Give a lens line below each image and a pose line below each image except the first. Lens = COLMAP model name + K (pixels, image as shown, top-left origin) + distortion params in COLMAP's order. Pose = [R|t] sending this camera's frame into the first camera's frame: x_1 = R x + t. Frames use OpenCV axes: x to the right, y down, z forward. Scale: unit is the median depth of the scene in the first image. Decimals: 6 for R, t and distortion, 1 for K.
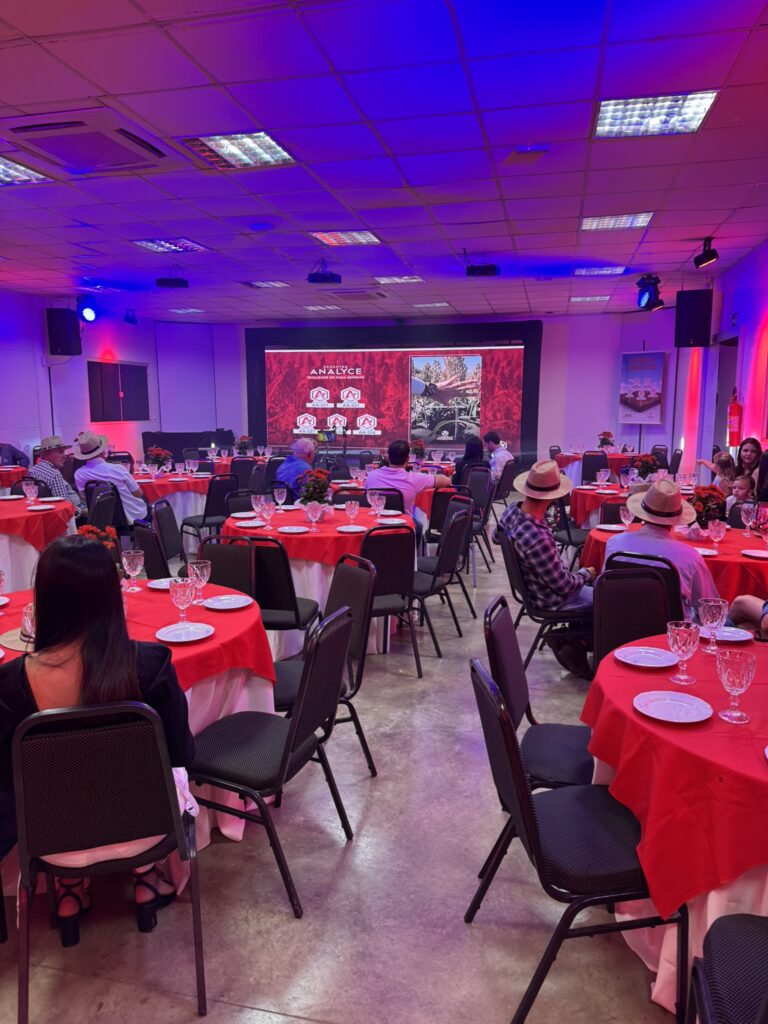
lens RADIAL K [[723.2, 0, 382.8], [0, 723.2, 511.0], [0, 0, 1]] dist [0.035069, -0.024412]
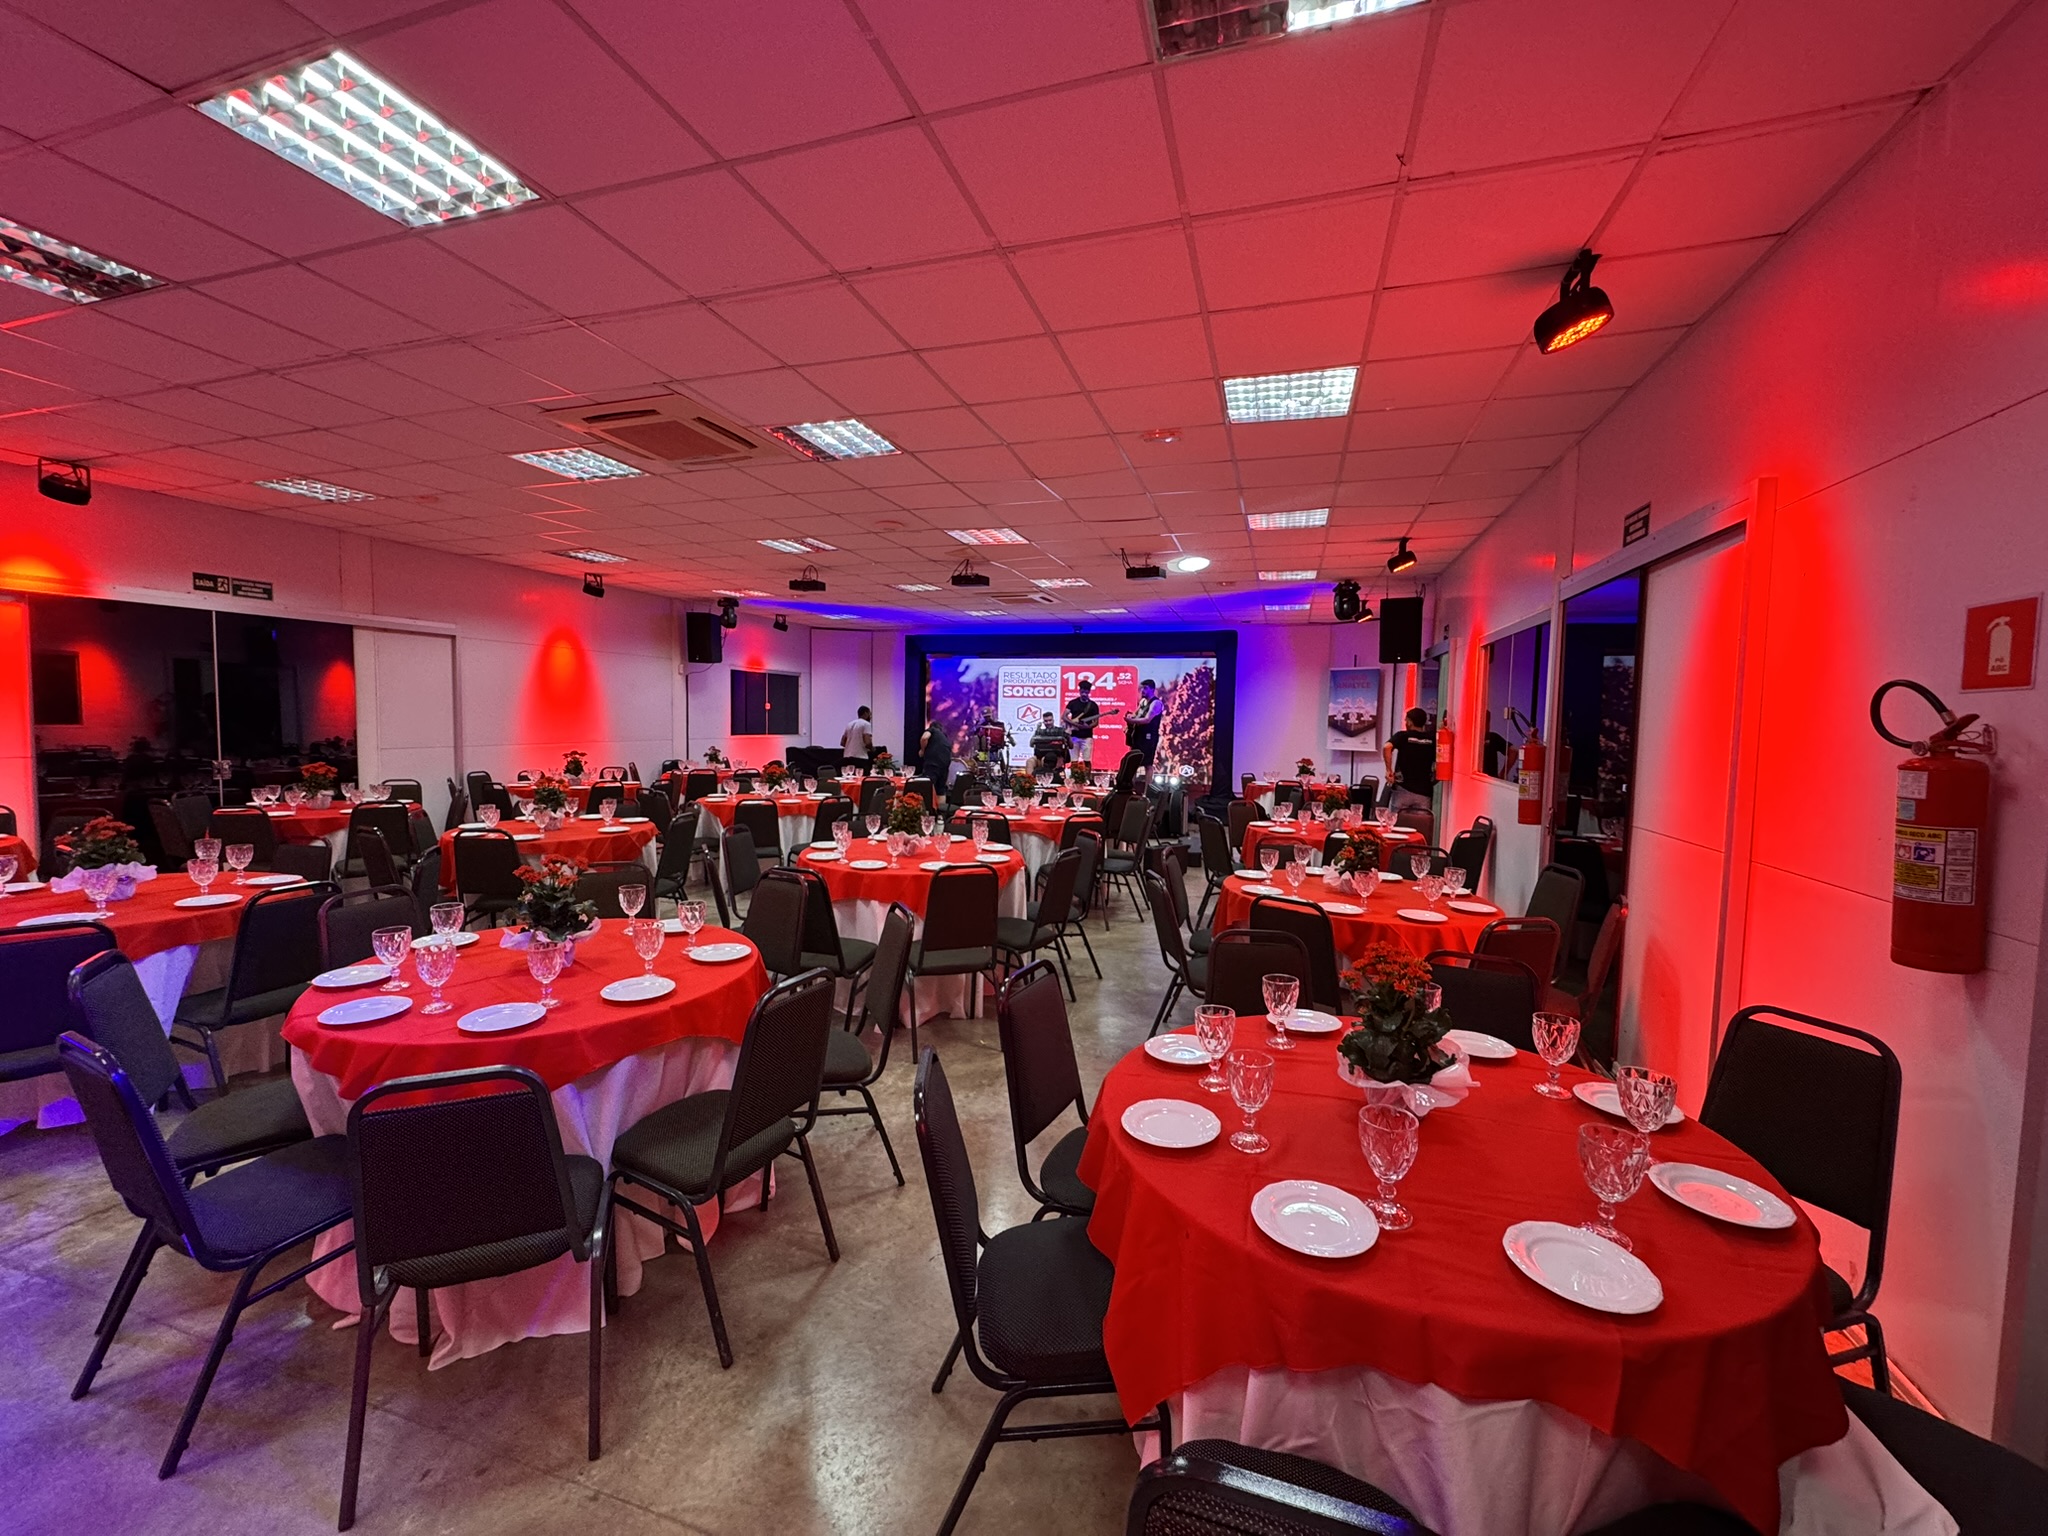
lens RADIAL K [[818.2, 0, 1018.4], [0, 818.2, 773.7], [0, 0, 1]] dist [0.001126, 0.000067]
pose [[0.996766, 0.024278, -0.076603, 0.115622], [-0.030508, 0.996227, -0.081246, -0.007335], [0.074341, 0.083321, 0.993746, 0.044656]]
